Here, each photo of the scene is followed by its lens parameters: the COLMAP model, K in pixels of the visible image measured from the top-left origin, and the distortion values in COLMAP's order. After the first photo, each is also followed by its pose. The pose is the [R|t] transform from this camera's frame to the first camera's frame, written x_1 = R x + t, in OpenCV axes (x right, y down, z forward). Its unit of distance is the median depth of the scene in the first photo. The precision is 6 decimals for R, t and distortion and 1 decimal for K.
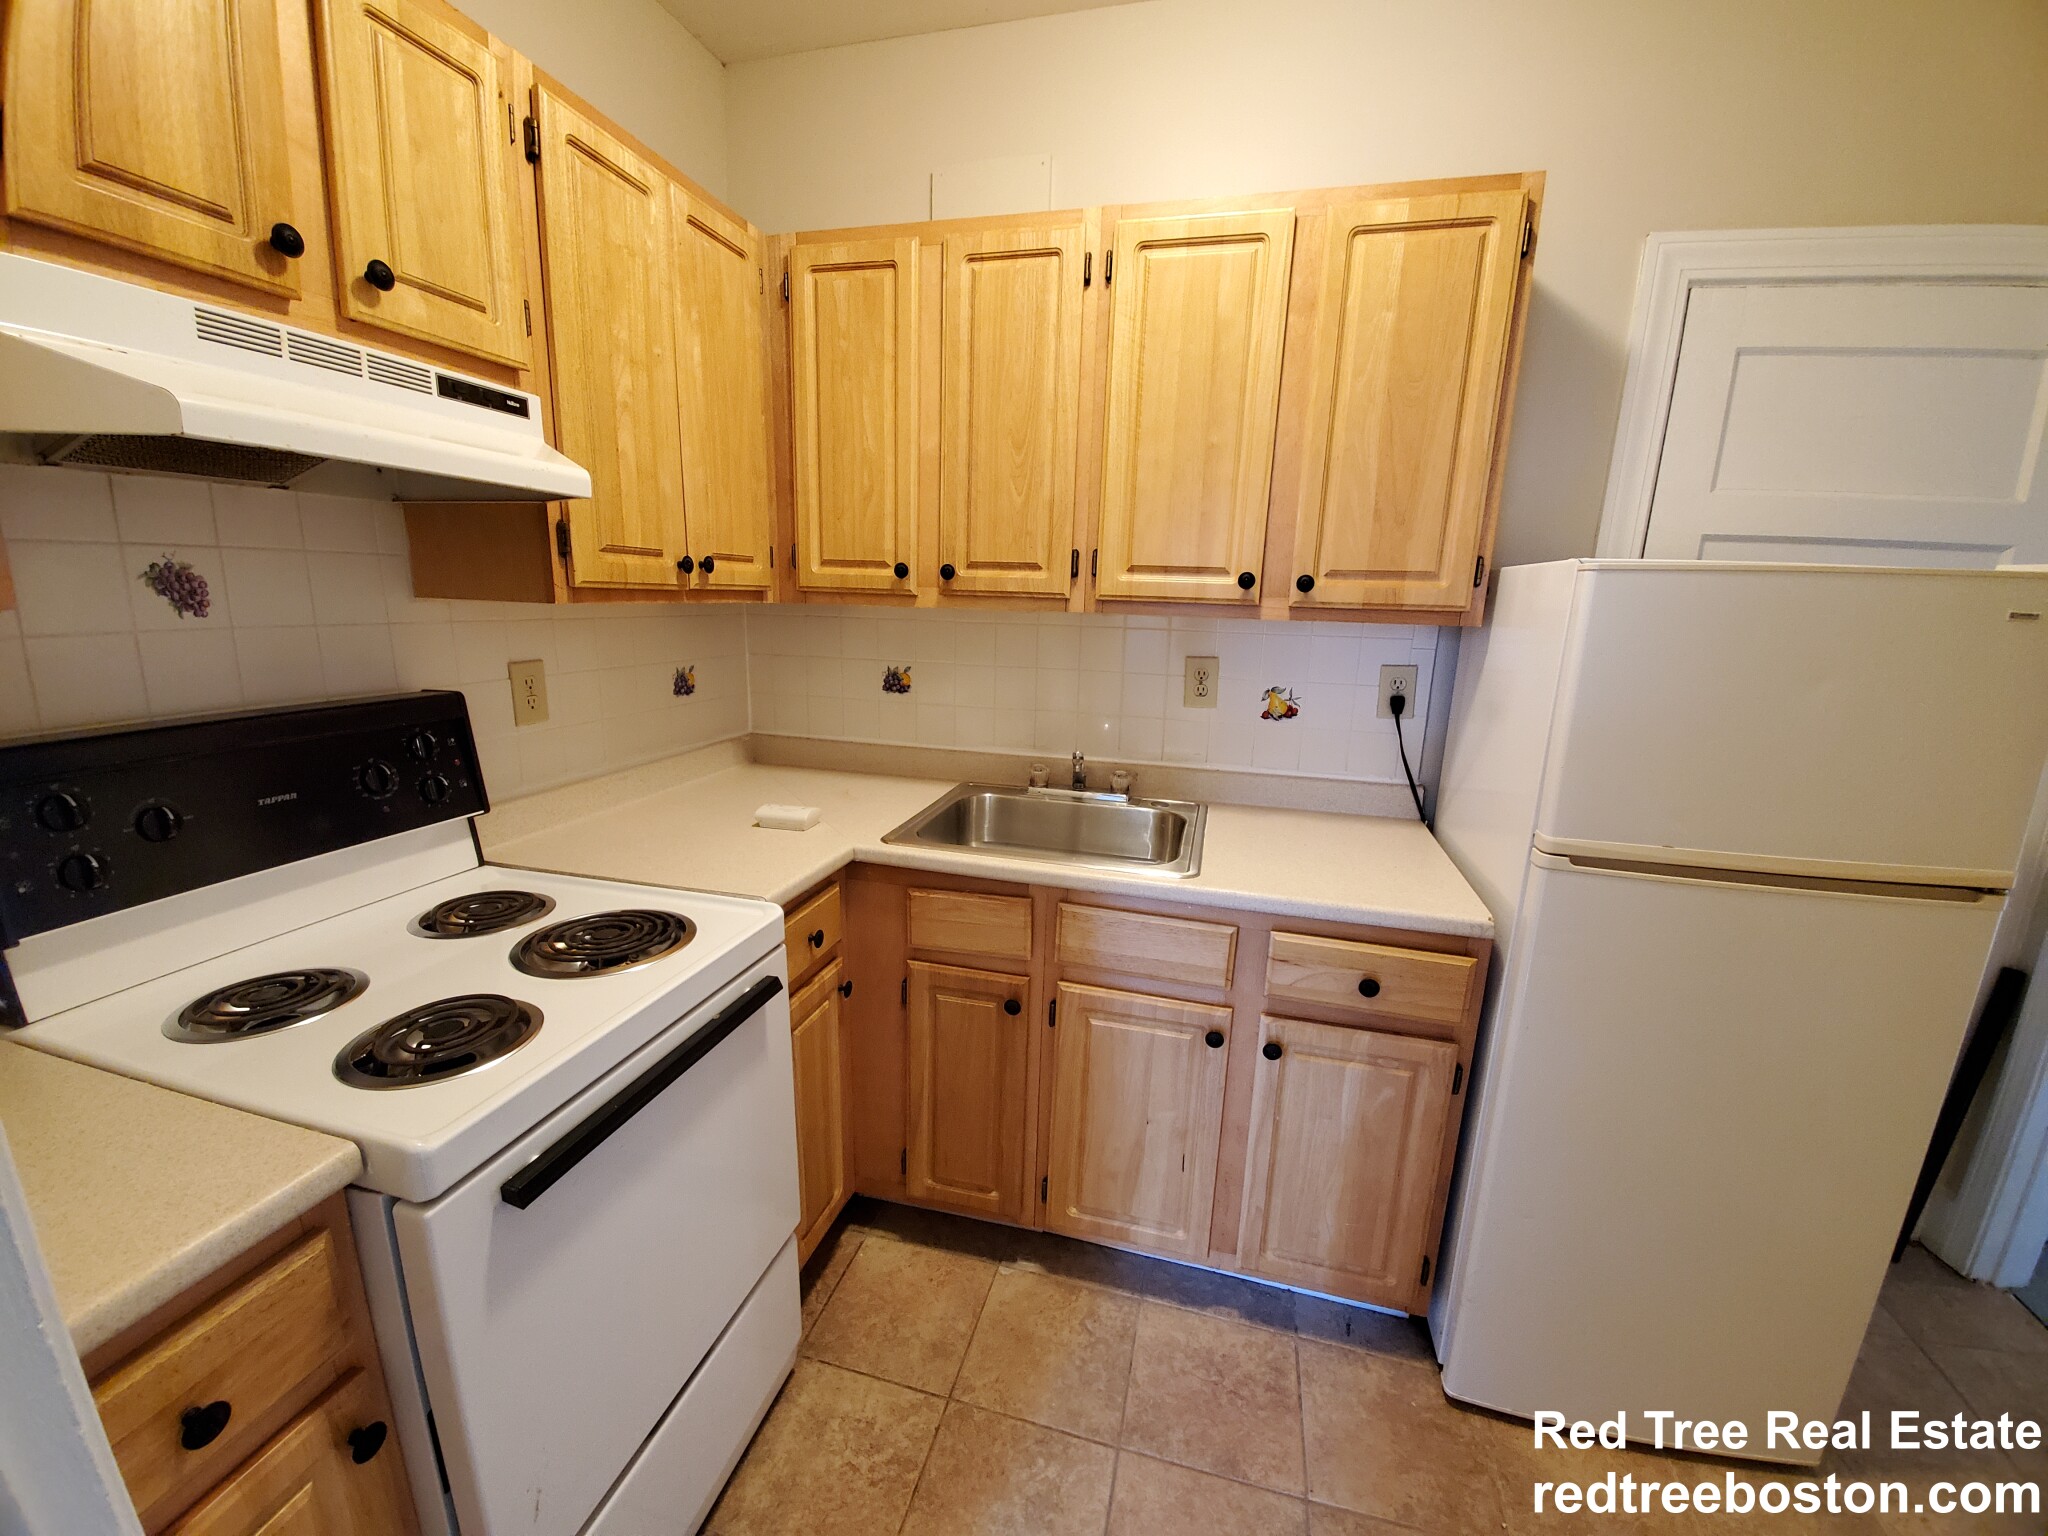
lens RADIAL K [[807.5, 0, 1080.3], [0, 807.5, 802.6], [0, 0, 1]] dist [0.001492, -0.010605]
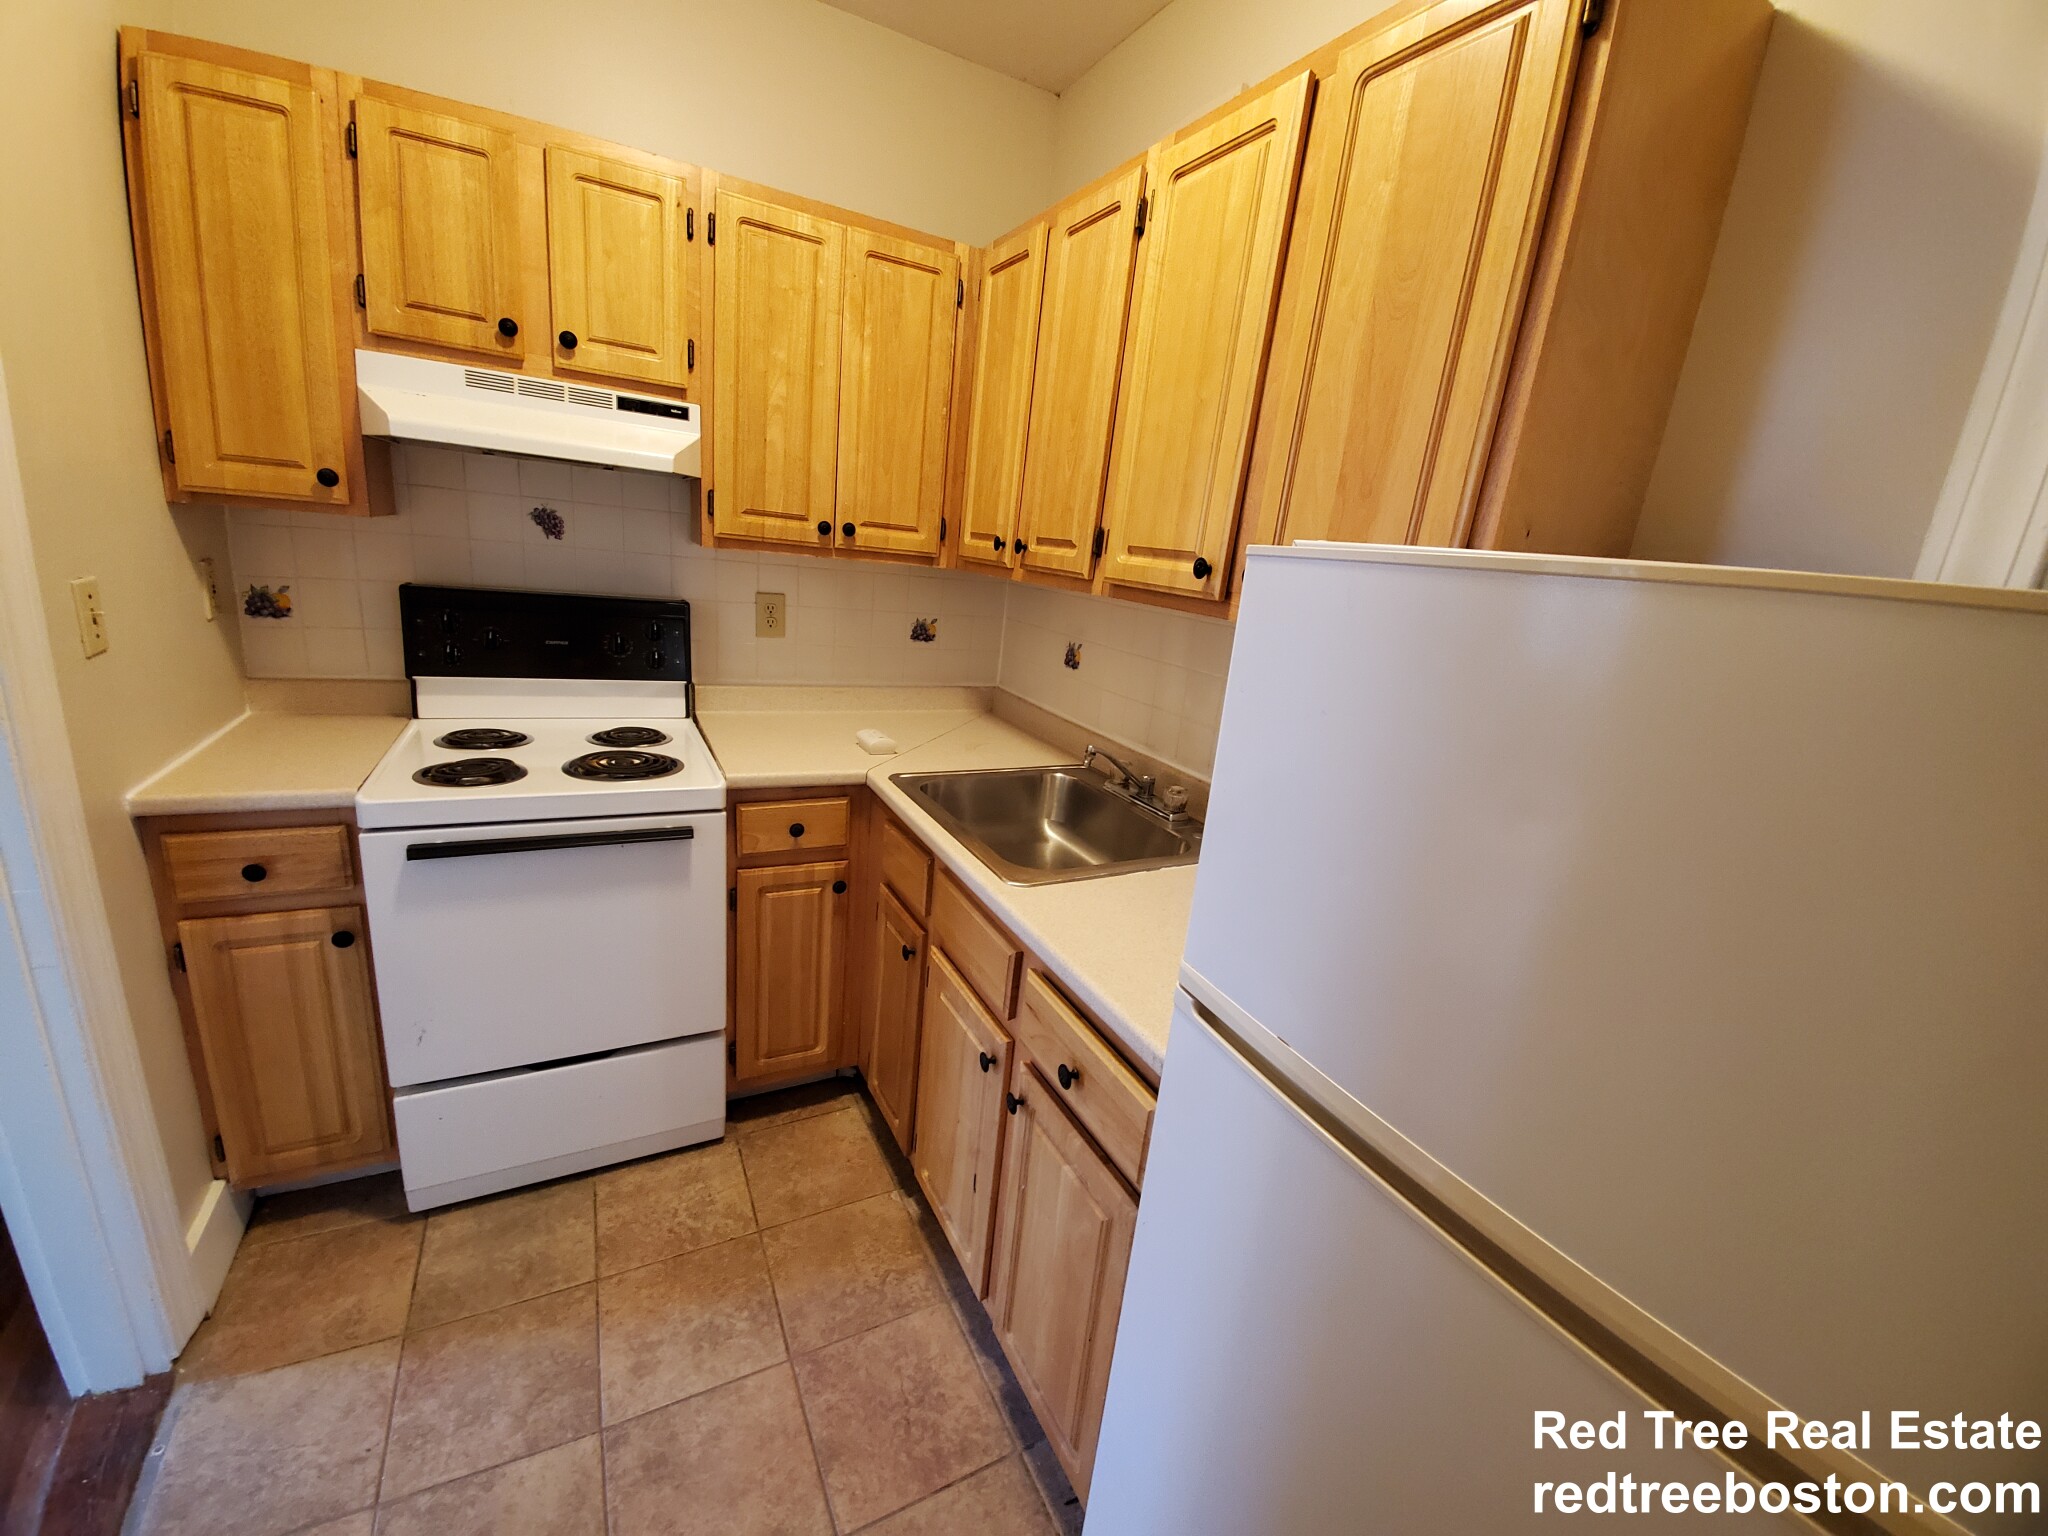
lens RADIAL K [[807.5, 0, 980.6], [0, 807.5, 800.6], [0, 0, 1]] dist [0.001492, -0.010605]
pose [[0.655147, 0.266399, -0.706975, 0.768945], [-0.266987, 0.957028, 0.113208, -0.096093], [0.706753, 0.114586, 0.698119, 0.345611]]
